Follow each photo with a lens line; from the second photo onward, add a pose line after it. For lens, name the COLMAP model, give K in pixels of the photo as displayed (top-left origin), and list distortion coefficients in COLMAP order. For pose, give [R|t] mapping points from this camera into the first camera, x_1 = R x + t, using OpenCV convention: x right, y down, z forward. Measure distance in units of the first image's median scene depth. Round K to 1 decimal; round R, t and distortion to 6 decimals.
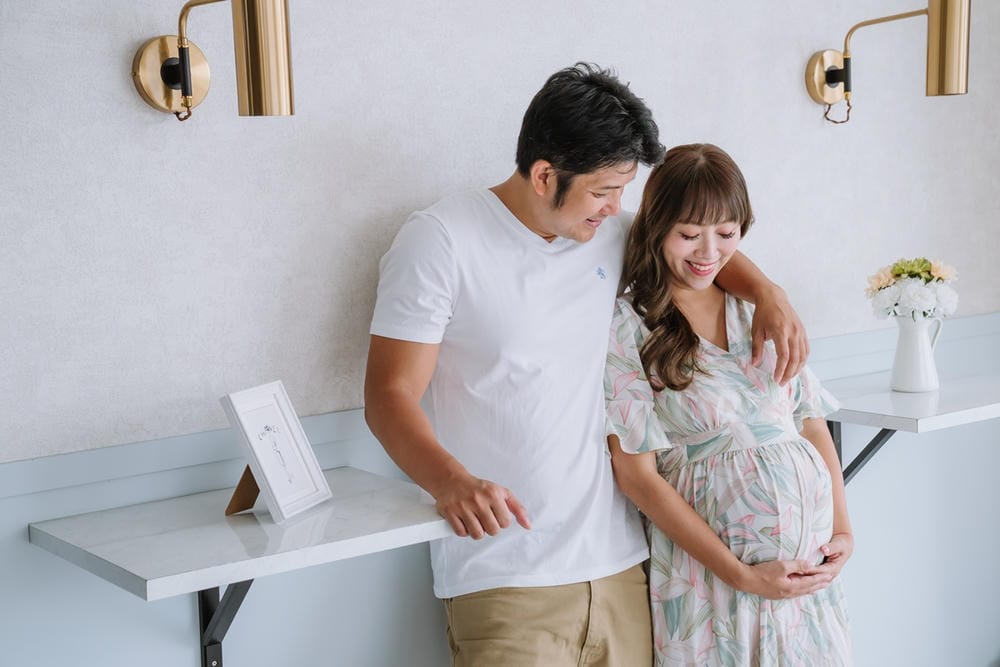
lens RADIAL K [[1407.9, 0, 507.0], [0, 1407.9, 334.5], [0, 0, 1]] dist [0.282270, 0.000000]
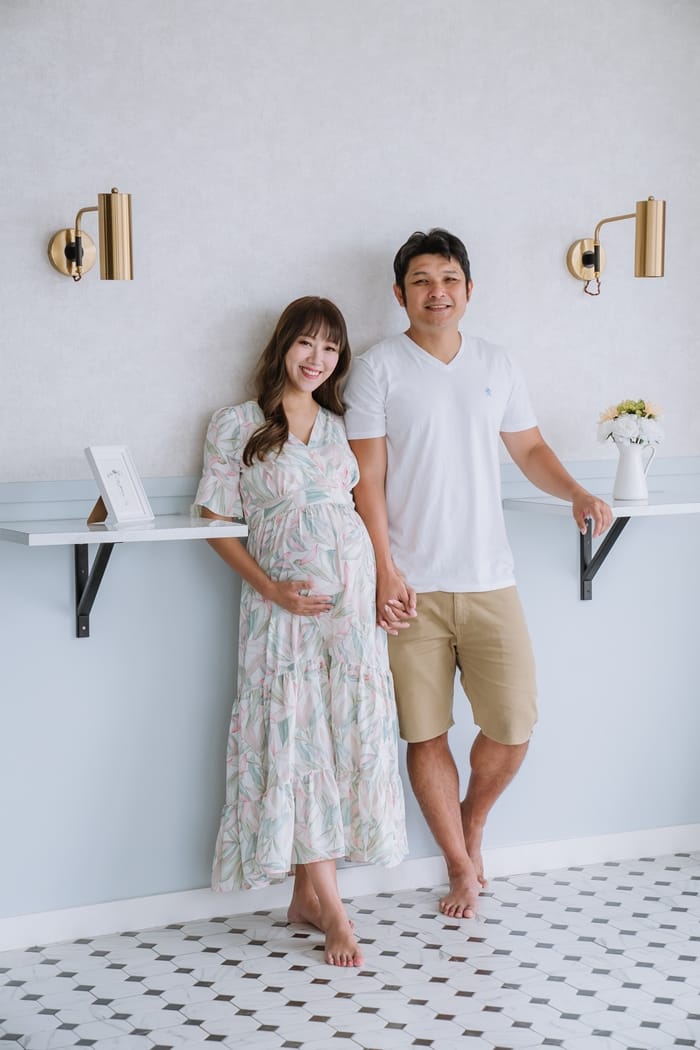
lens RADIAL K [[2059.7, 0, 354.3], [0, 2059.7, 536.1], [0, 0, 1]] dist [0.450591, 0.000000]
pose [[0.983639, 0.044820, -0.174484, 0.450530], [-0.049491, 0.998521, -0.022513, 0.155372], [0.173217, 0.030780, 0.984403, -1.112977]]
